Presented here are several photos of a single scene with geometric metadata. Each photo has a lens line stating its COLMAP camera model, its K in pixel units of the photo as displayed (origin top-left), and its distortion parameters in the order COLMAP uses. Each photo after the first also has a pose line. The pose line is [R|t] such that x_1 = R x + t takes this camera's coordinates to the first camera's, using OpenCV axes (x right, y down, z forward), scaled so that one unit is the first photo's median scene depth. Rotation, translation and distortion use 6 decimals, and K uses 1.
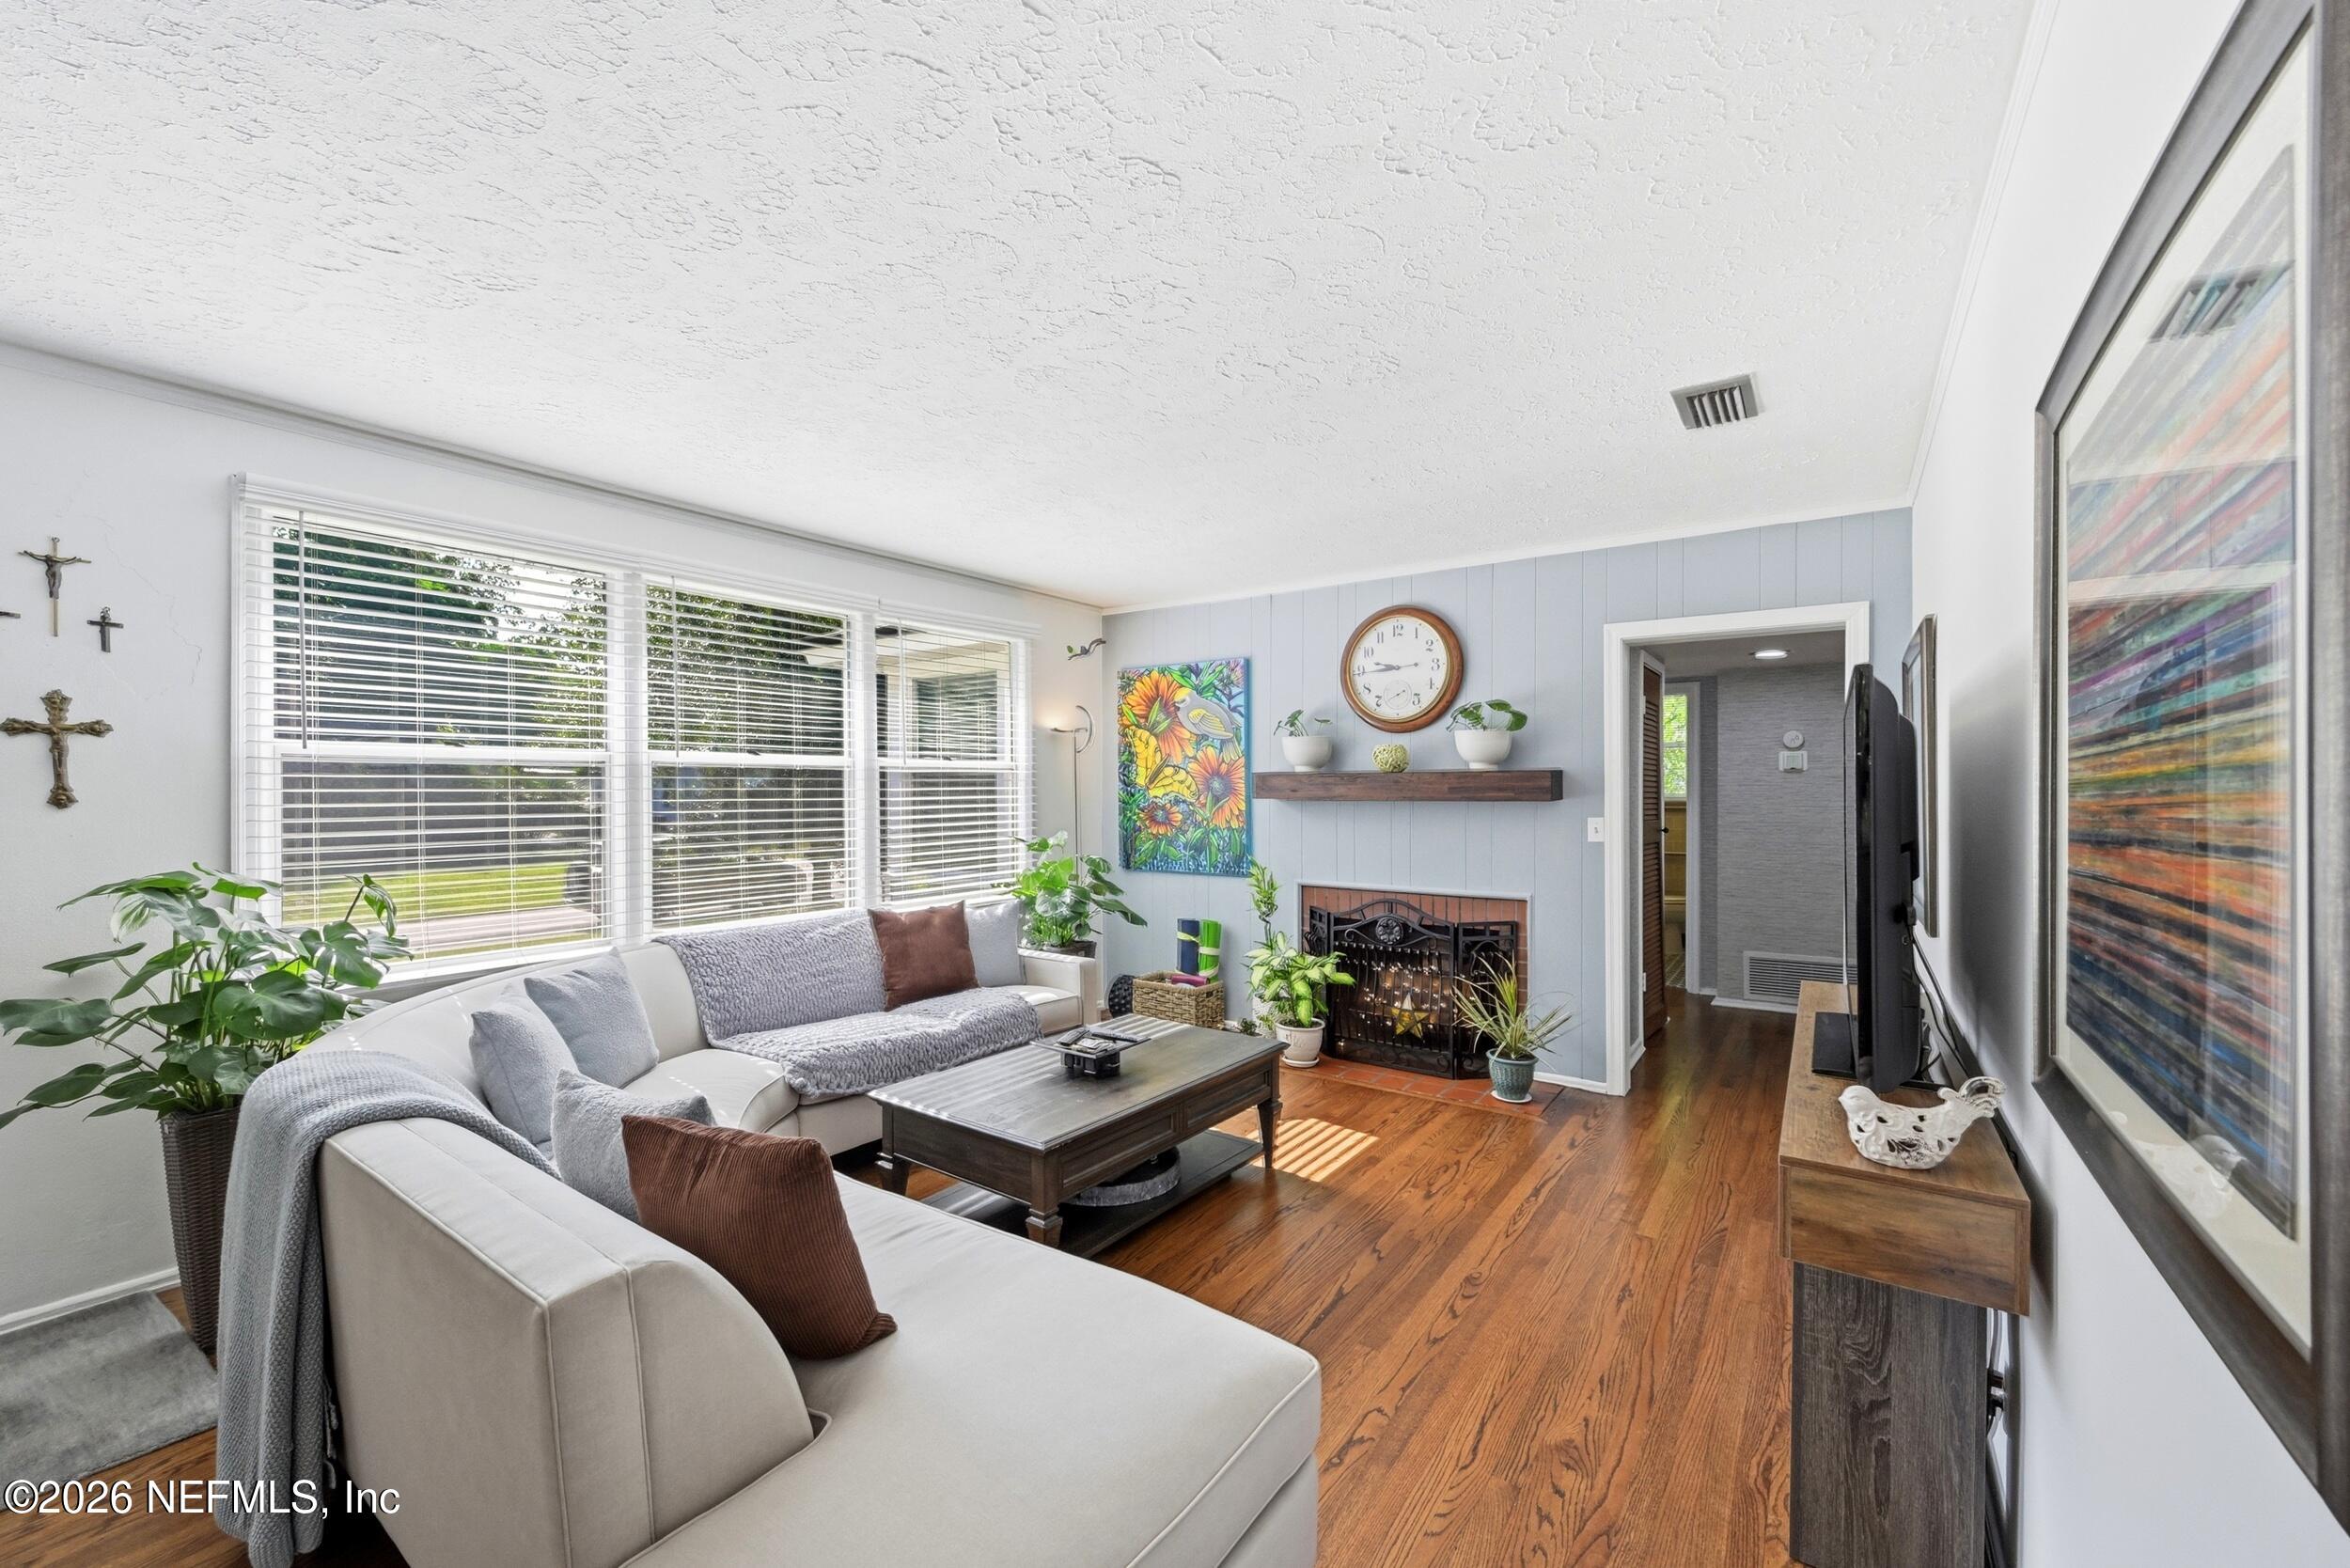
lens RADIAL K [[955.2, 0, 1174.5], [0, 955.2, 786.5], [0, 0, 1]] dist [0.004204, 0.000038]
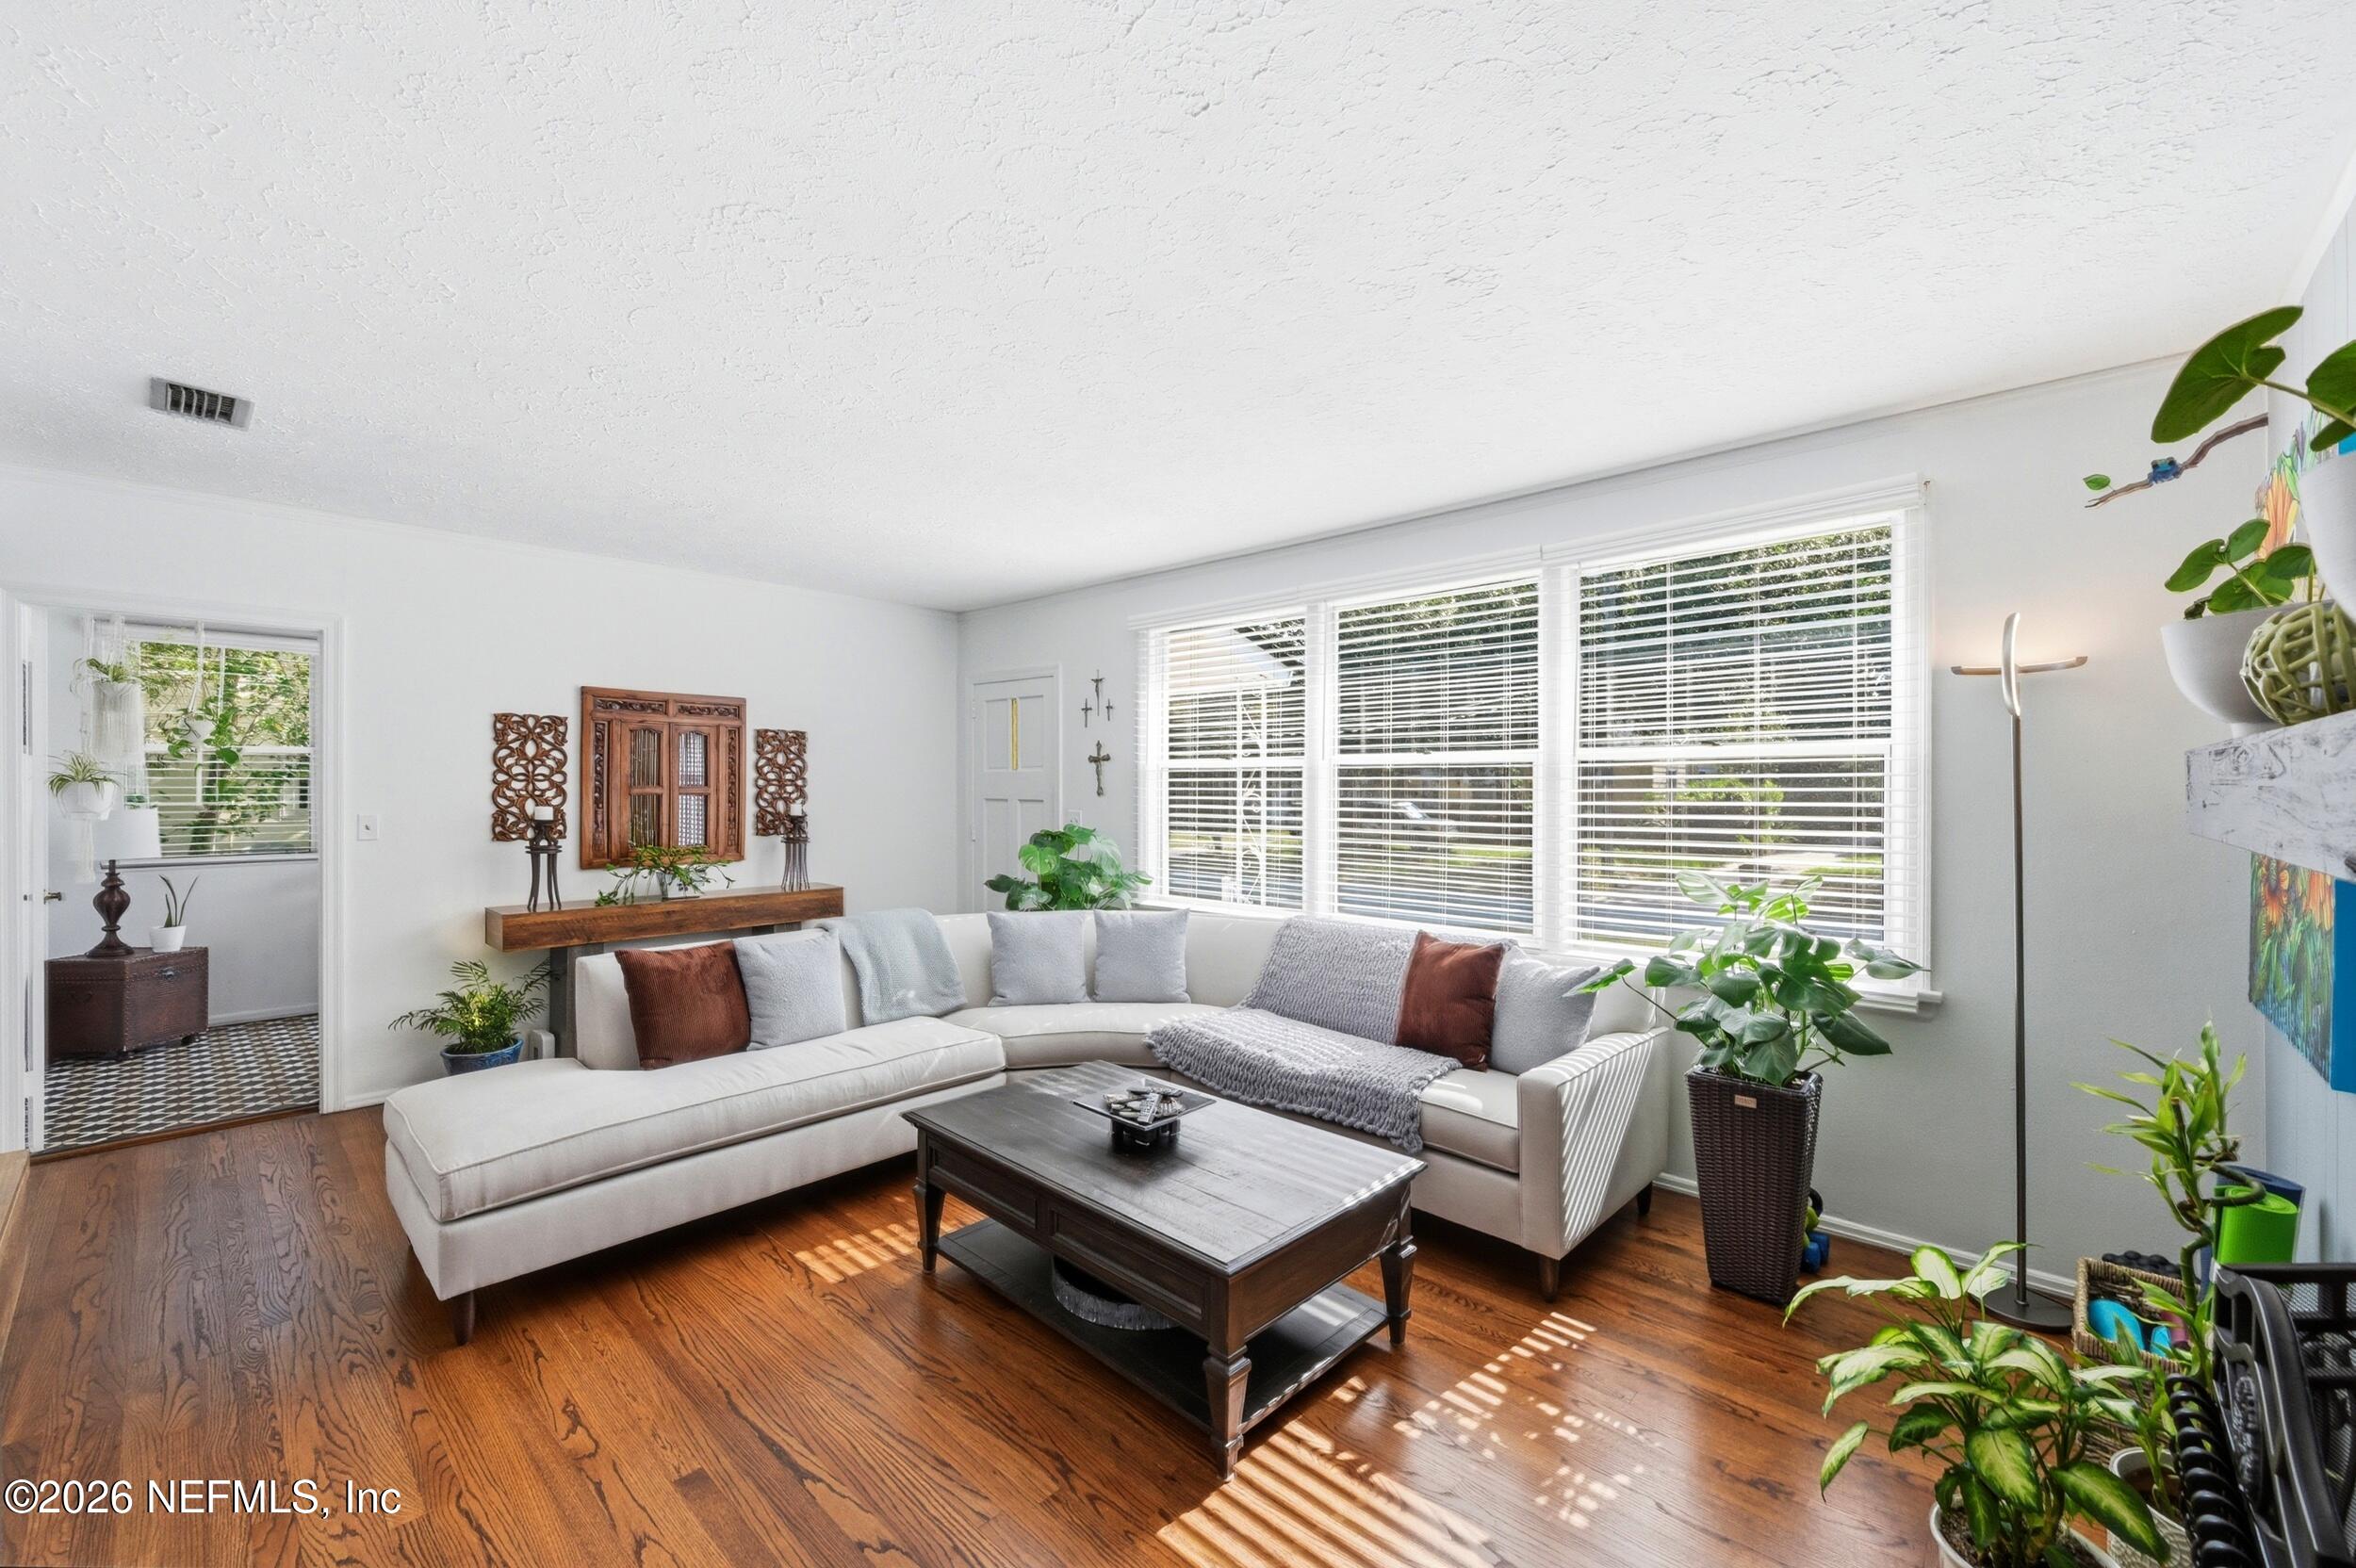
lens RADIAL K [[957.5, 0, 1176.1], [0, 957.5, 783.8], [0, 0, 1]] dist [0.004204, 0.000038]
pose [[-0.143785, 0.002161, -0.989607, 0.589857], [0.001191, 0.999997, 0.002010, -0.005664], [0.989608, -0.000890, -0.143787, 0.944623]]
